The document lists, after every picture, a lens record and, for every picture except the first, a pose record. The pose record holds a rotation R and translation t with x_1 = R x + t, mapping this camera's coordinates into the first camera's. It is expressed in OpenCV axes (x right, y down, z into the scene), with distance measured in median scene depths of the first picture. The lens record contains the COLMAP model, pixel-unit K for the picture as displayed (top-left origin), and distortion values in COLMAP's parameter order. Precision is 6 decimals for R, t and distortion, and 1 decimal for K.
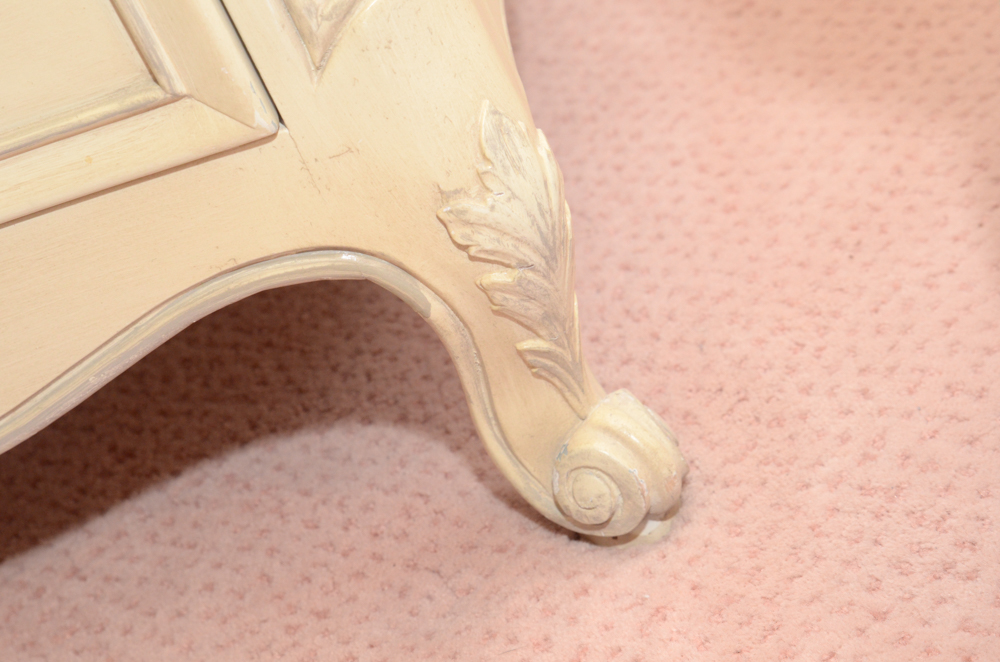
lens RADIAL K [[2298.0, 0, 501.7], [0, 2298.0, 325.6], [0, 0, 1]] dist [0.094511, 0.000000]
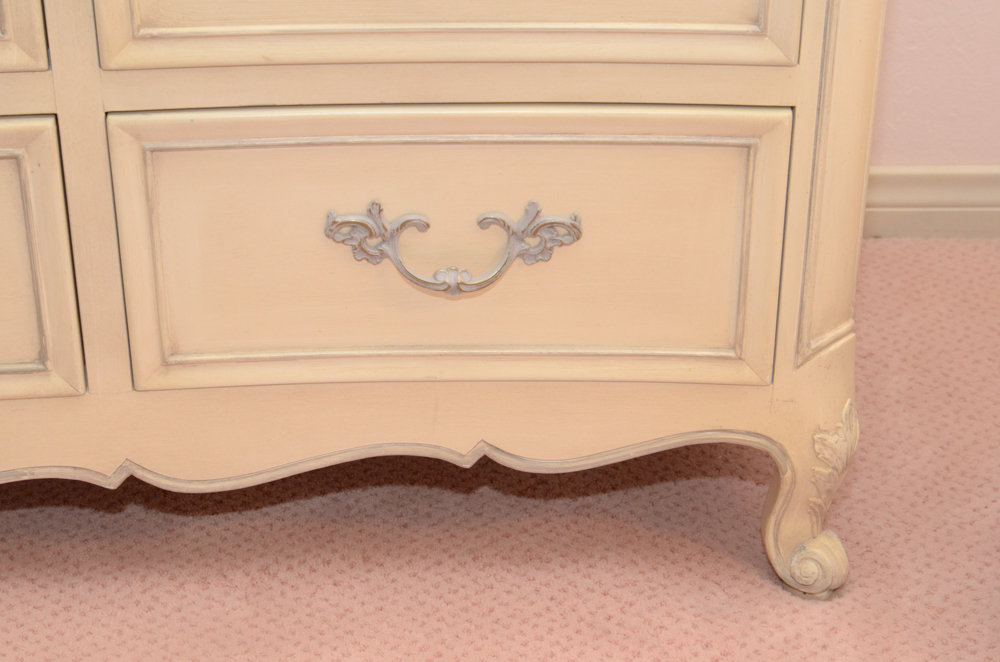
lens RADIAL K [[2298.0, 0, 503.7], [0, 2298.0, 331.8], [0, 0, 1]] dist [0.094511, 0.000000]
pose [[0.934823, 0.319504, 0.154996, -0.633767], [-0.310883, 0.947270, -0.077657, 0.114710], [-0.171635, 0.024410, 0.984858, -1.109588]]
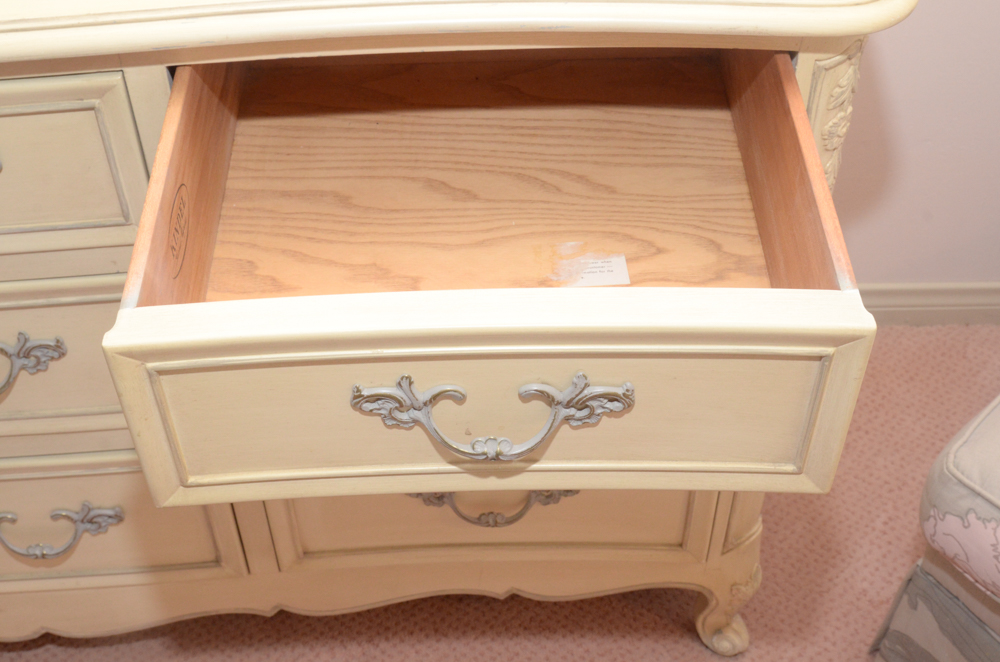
lens RADIAL K [[1328.4, 0, 492.6], [0, 1328.4, 332.5], [0, 0, 1]] dist [-0.074005, 0.000000]
pose [[0.940177, 0.268383, 0.209854, -0.794498], [-0.300391, 0.943637, 0.138977, -0.518258], [-0.160727, -0.193701, 0.967805, -0.730100]]
